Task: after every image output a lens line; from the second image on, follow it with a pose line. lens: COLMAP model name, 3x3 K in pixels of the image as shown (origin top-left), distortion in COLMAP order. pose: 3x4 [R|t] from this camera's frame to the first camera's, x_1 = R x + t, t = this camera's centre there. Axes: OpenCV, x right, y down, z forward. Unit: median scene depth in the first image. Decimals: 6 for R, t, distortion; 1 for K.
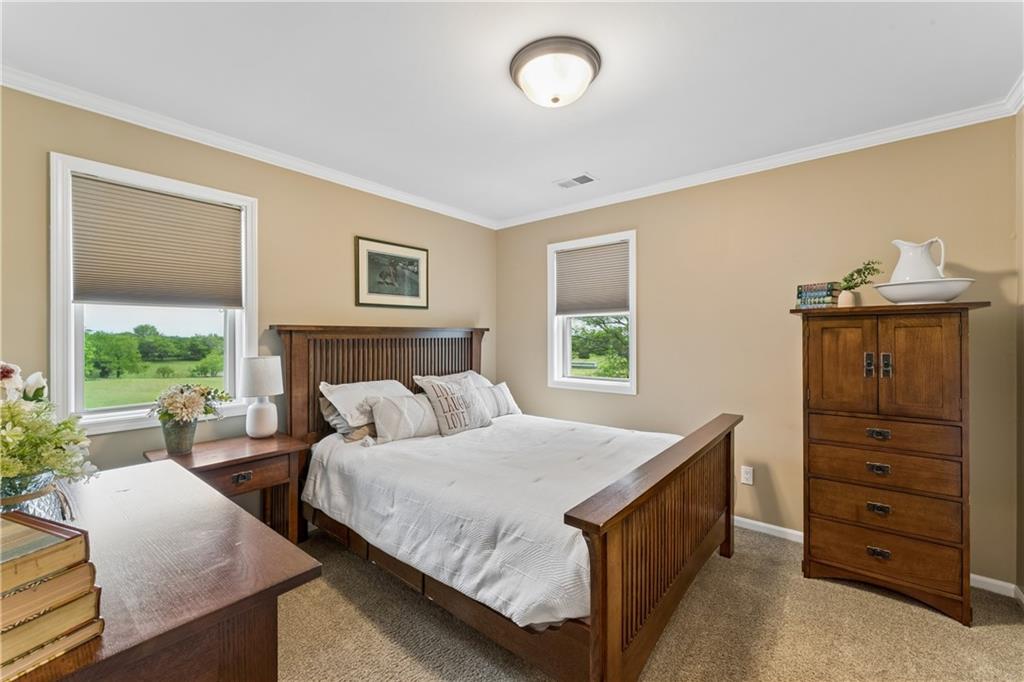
lens RADIAL K [[419.1, 0, 507.1], [0, 419.1, 339.4], [0, 0, 1]] dist [-0.000402, -0.000014]
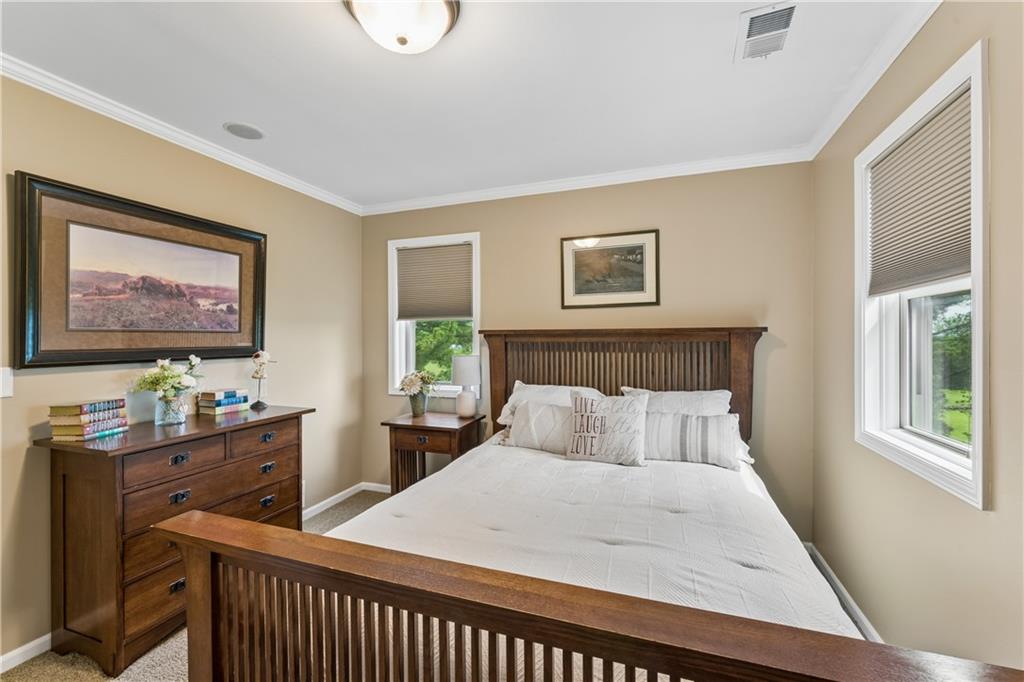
lens RADIAL K [[419.1, 0, 507.1], [0, 419.1, 339.4], [0, 0, 1]] dist [-0.000402, -0.000014]
pose [[0.327964, 0.008254, -0.944654, 0.540626], [-0.001627, 0.999965, 0.008173, -0.014842], [0.944689, -0.001143, 0.327967, 0.545943]]
